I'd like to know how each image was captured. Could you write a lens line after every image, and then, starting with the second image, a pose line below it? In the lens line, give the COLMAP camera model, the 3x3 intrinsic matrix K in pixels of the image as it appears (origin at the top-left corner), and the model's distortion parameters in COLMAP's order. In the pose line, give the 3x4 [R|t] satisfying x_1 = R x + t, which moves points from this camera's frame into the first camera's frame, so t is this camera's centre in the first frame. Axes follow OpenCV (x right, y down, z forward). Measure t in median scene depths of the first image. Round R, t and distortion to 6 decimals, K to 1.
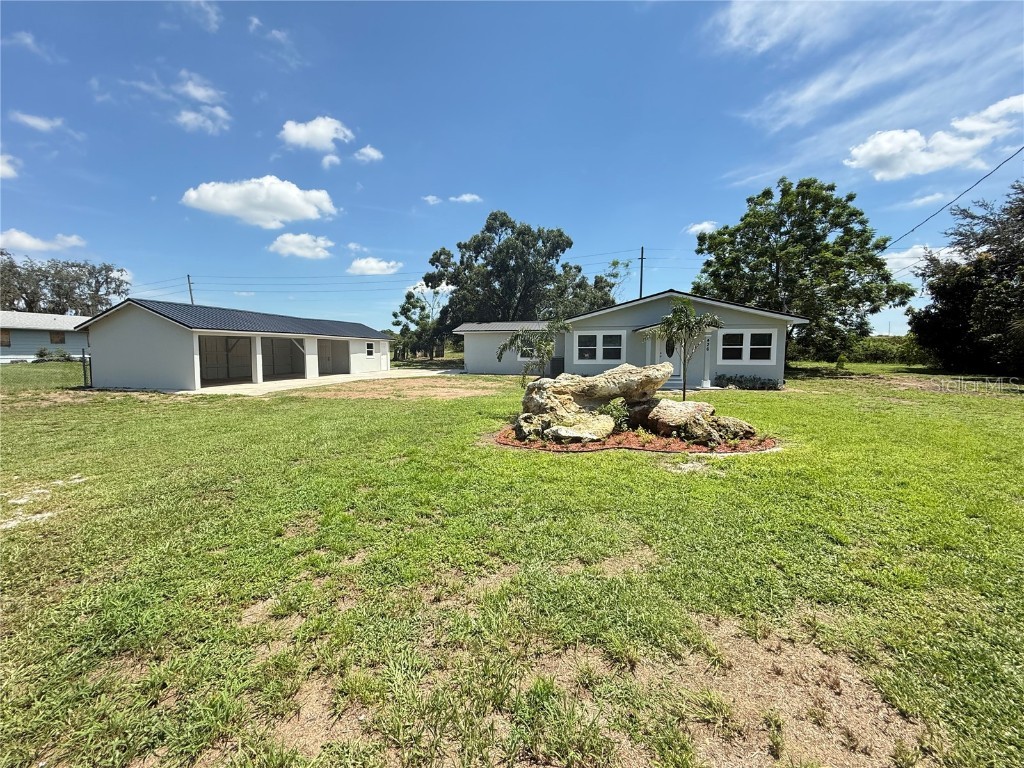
lens RADIAL K [[408.3, 0, 507.6], [0, 408.3, 380.4], [0, 0, 1]] dist [-0.000732, 0.000823]
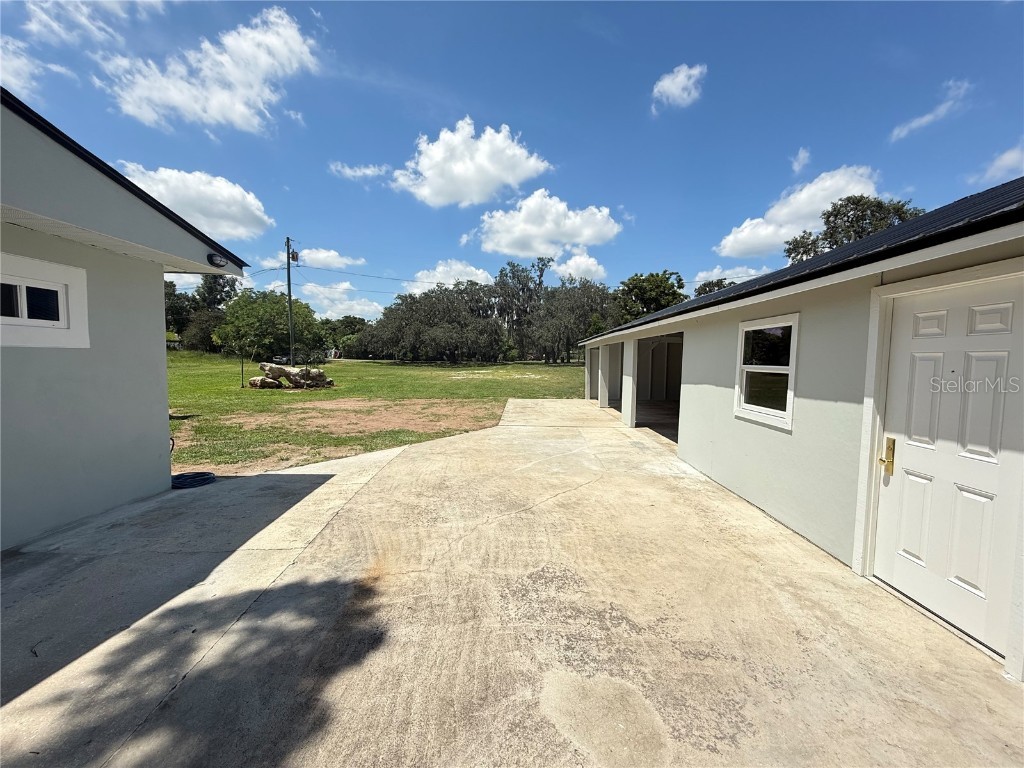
lens RADIAL K [[408.3, 0, 515.8], [0, 408.3, 380.0], [0, 0, 1]] dist [-0.000732, 0.000823]
pose [[-0.985828, 0.000605, -0.167756, -0.273353], [-0.020585, 0.992000, 0.124547, -0.113052], [0.166490, 0.126235, -0.977929, 1.446668]]
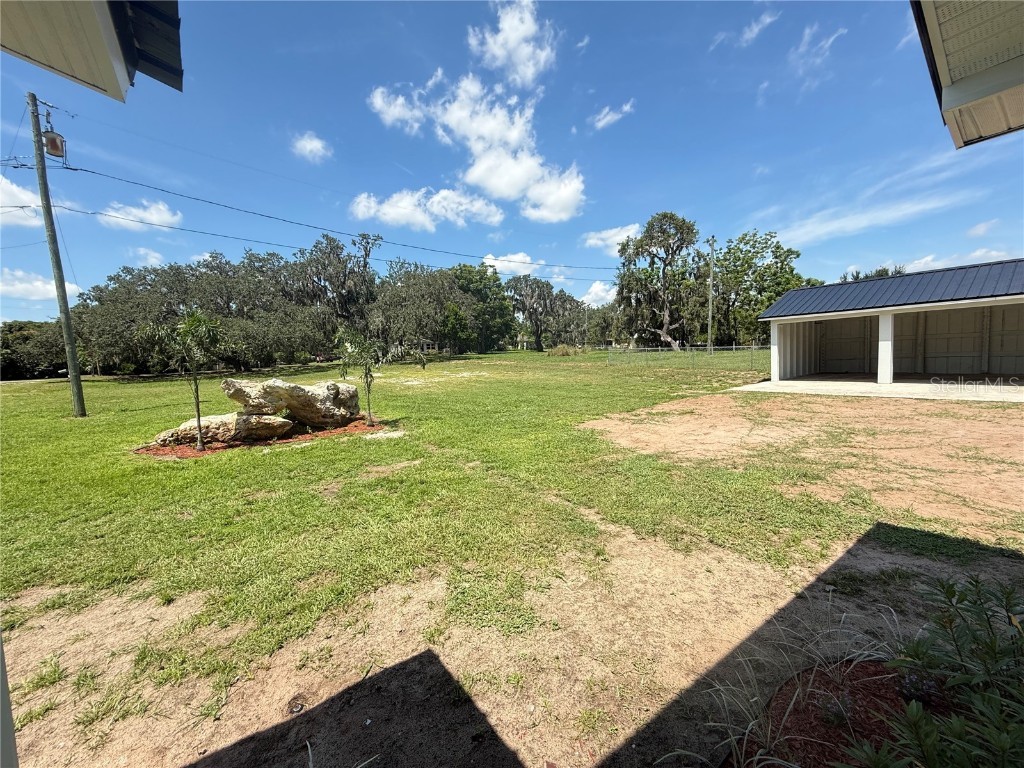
lens RADIAL K [[408.3, 0, 509.4], [0, 408.3, 380.5], [0, 0, 1]] dist [-0.000732, 0.000823]
pose [[-0.674152, 0.087447, -0.733397, 0.261151], [-0.002871, 0.992649, 0.120999, -0.065837], [0.738587, 0.083677, -0.668945, 0.841055]]
